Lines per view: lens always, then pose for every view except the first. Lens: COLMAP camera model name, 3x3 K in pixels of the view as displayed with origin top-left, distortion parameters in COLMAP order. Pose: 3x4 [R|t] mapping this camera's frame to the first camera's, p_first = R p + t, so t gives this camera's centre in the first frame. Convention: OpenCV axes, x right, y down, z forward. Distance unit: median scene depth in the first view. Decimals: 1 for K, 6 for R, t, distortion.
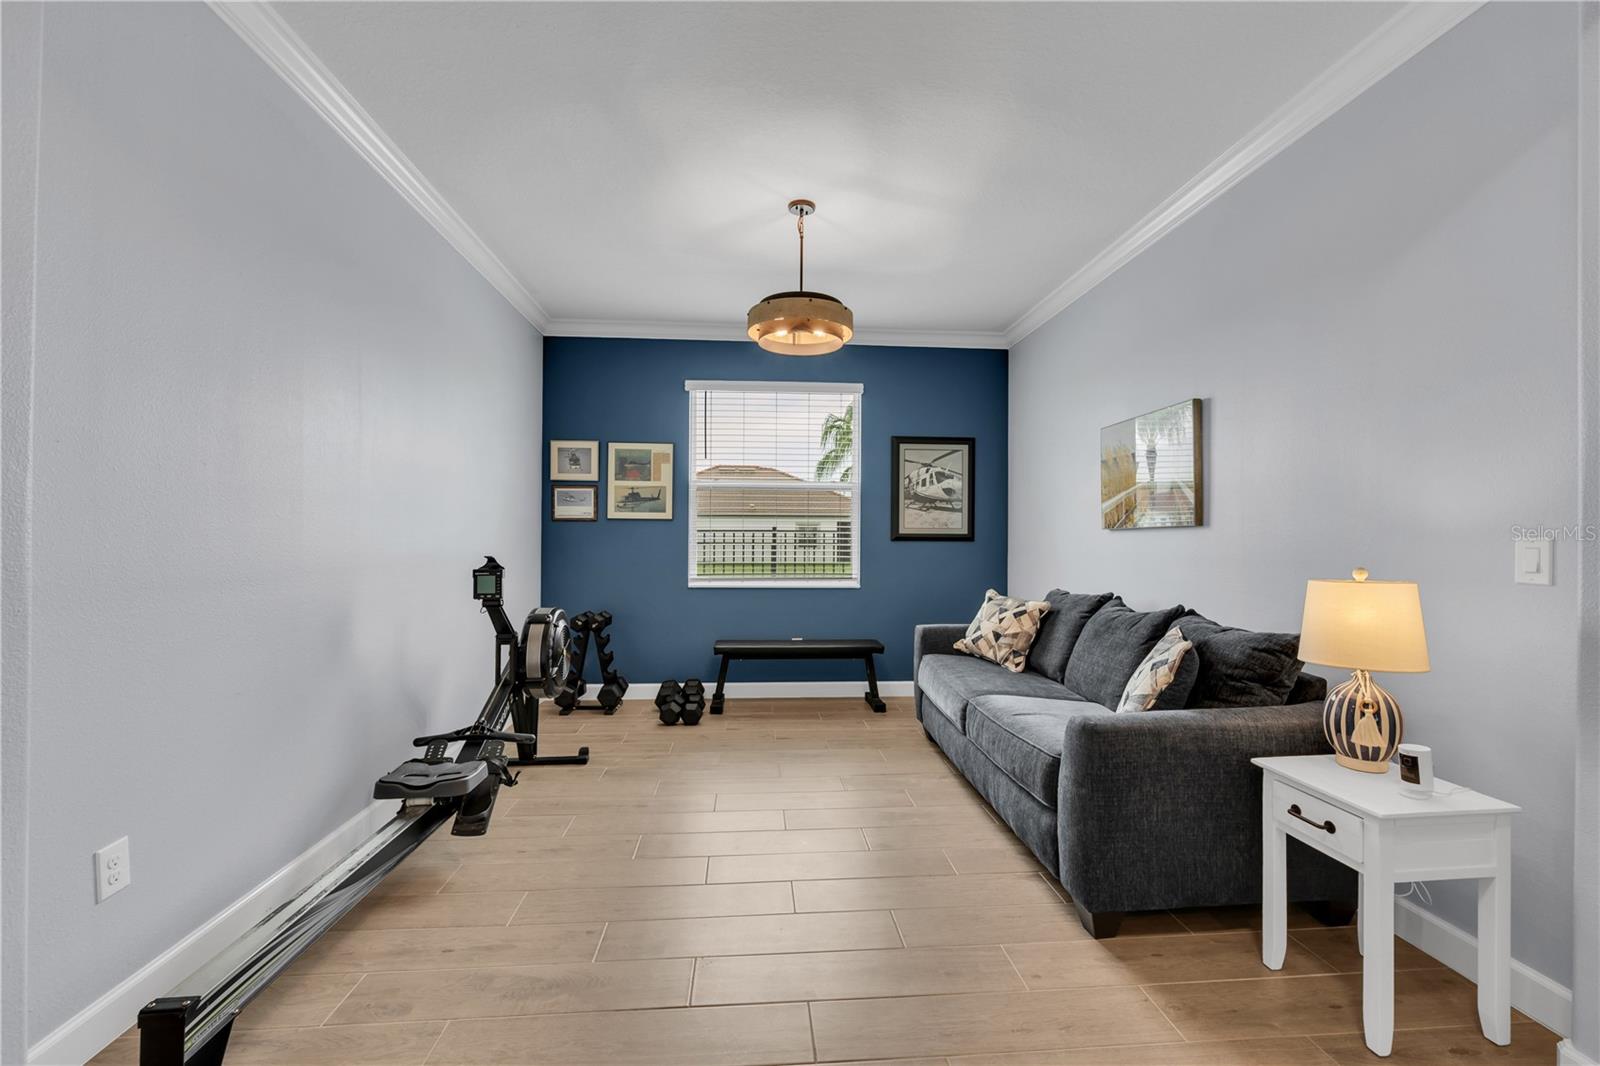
lens RADIAL K [[657.4, 0, 789.3], [0, 657.4, 535.3], [0, 0, 1]] dist [-0.001456, -0.000134]
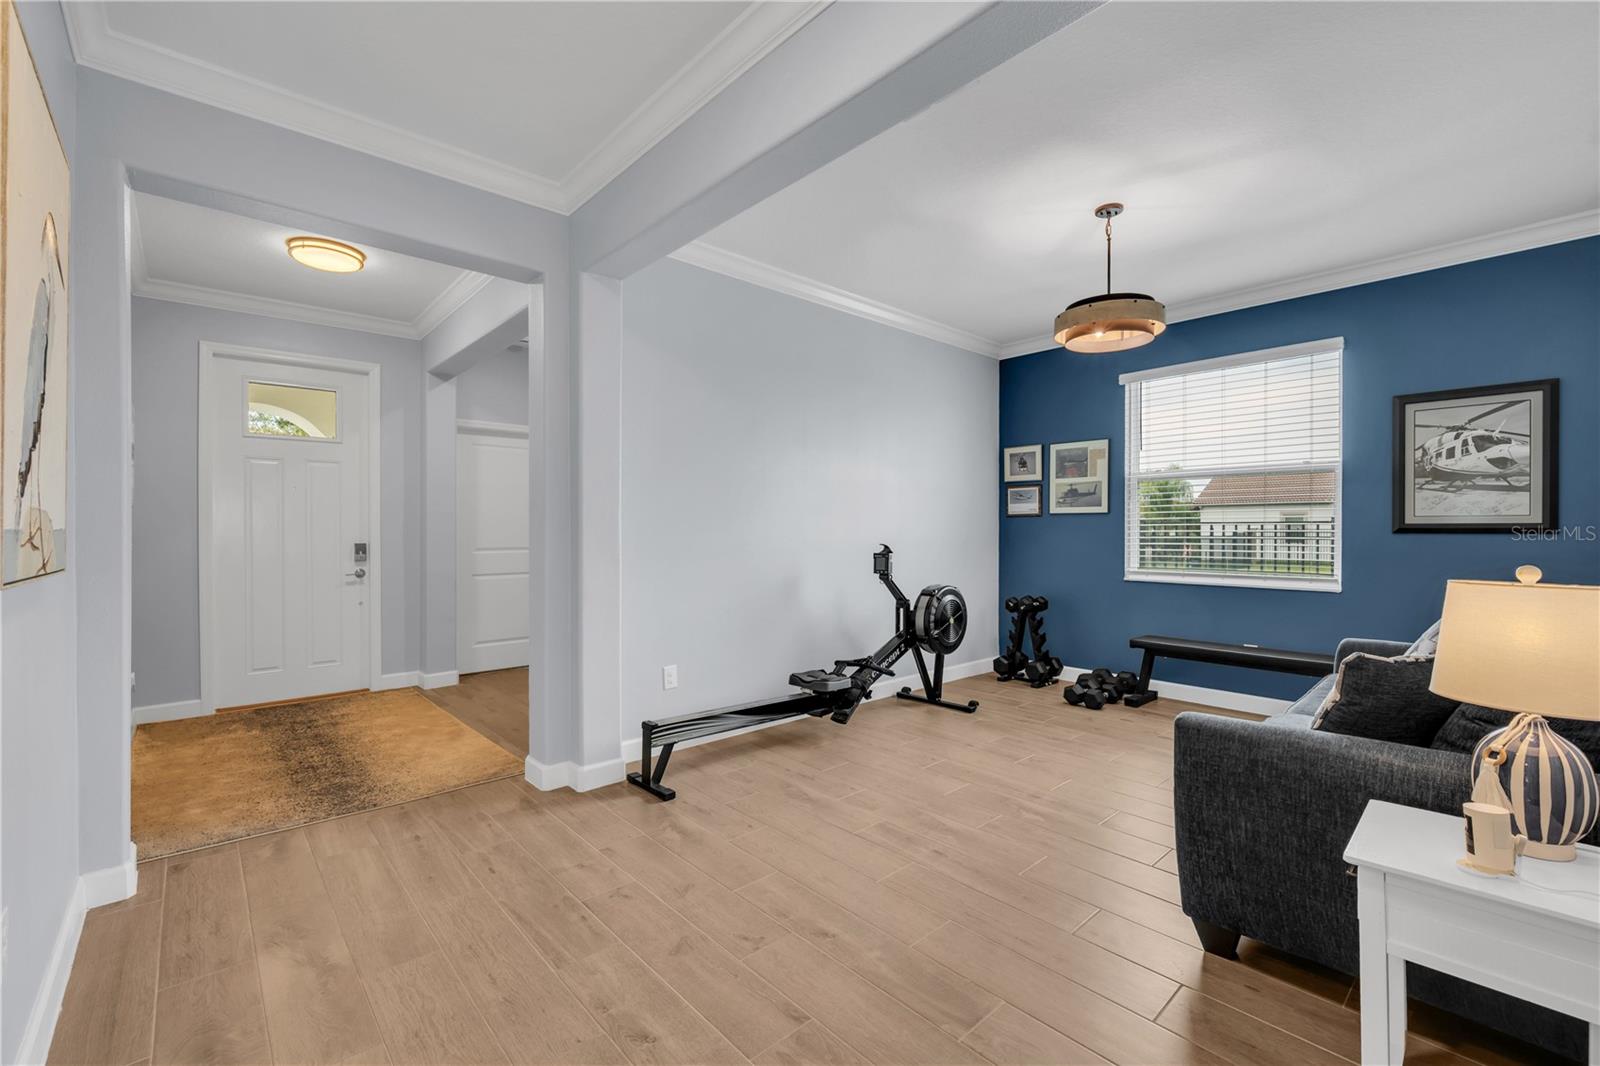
lens RADIAL K [[657.4, 0, 791.6], [0, 657.4, 530.3], [0, 0, 1]] dist [-0.001456, -0.000134]
pose [[0.613466, -0.005681, -0.789701, 0.386698], [0.005654, 0.999980, -0.002801, 0.003575], [0.789701, -0.002746, 0.613486, -0.022577]]
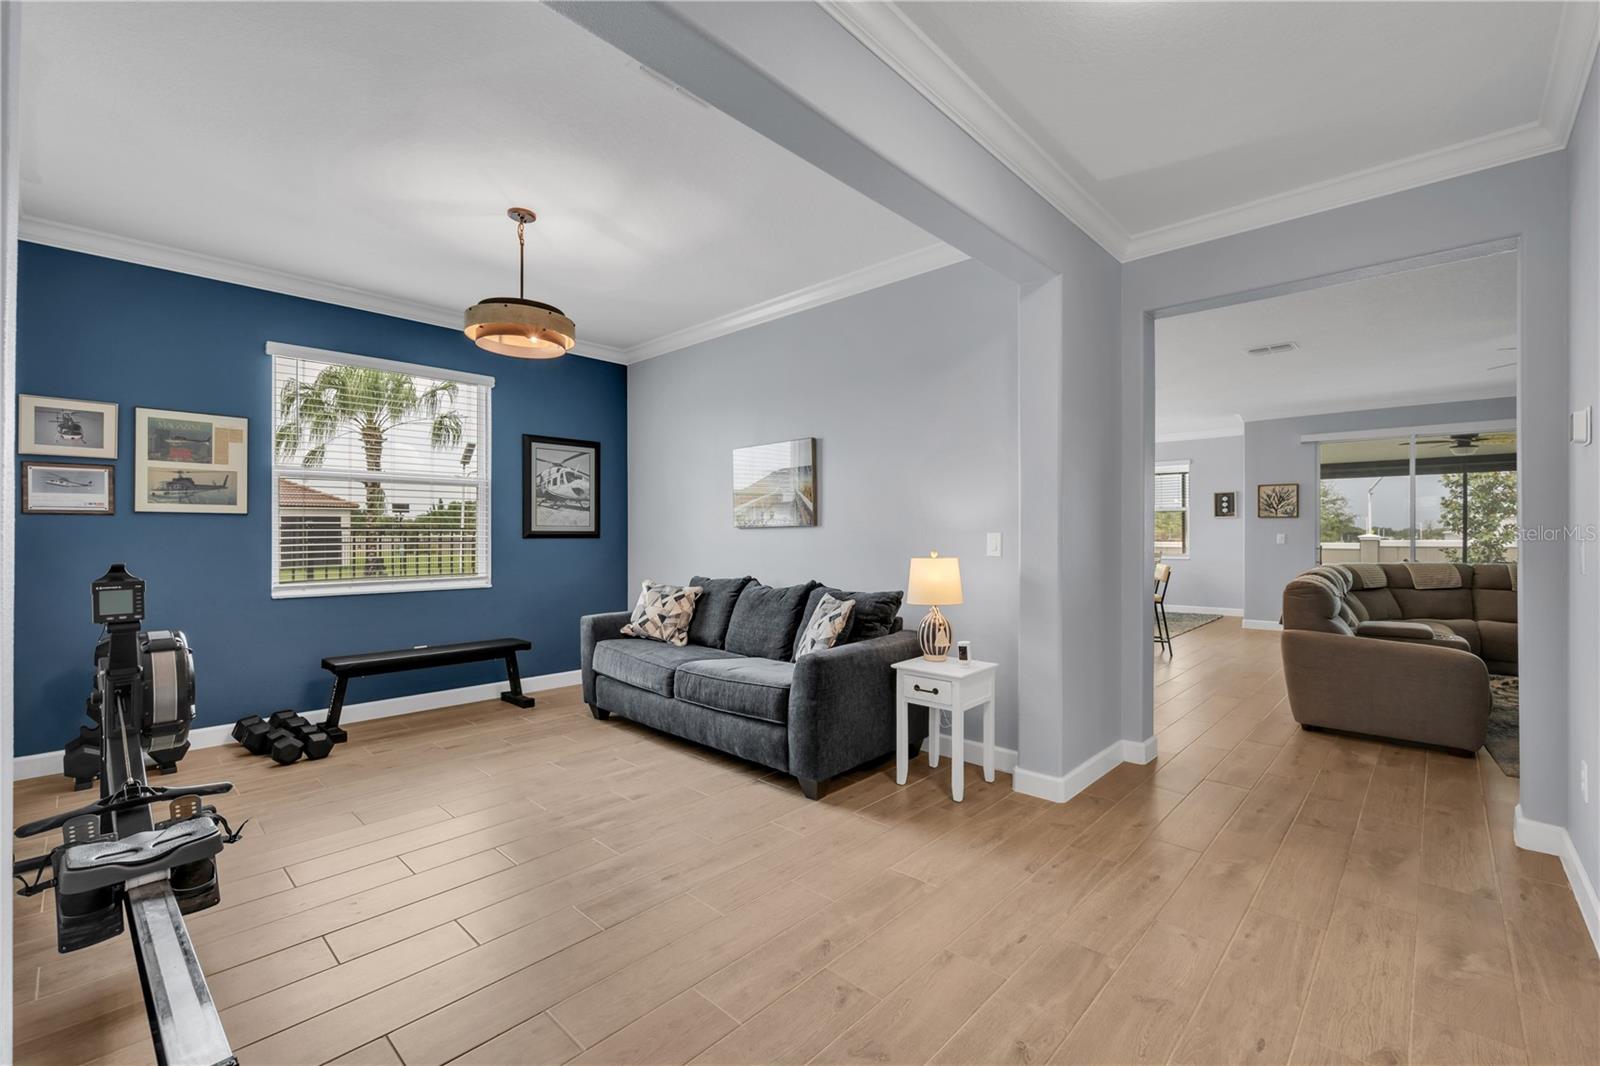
lens RADIAL K [[688.5, 0, 787.5], [0, 688.5, 531.3], [0, 0, 1]] dist [-0.005057, -0.000385]
pose [[0.744158, -0.003337, 0.667995, -0.289106], [0.003212, 0.999994, 0.001417, -0.002734], [-0.667996, 0.001091, 0.744165, -0.059105]]
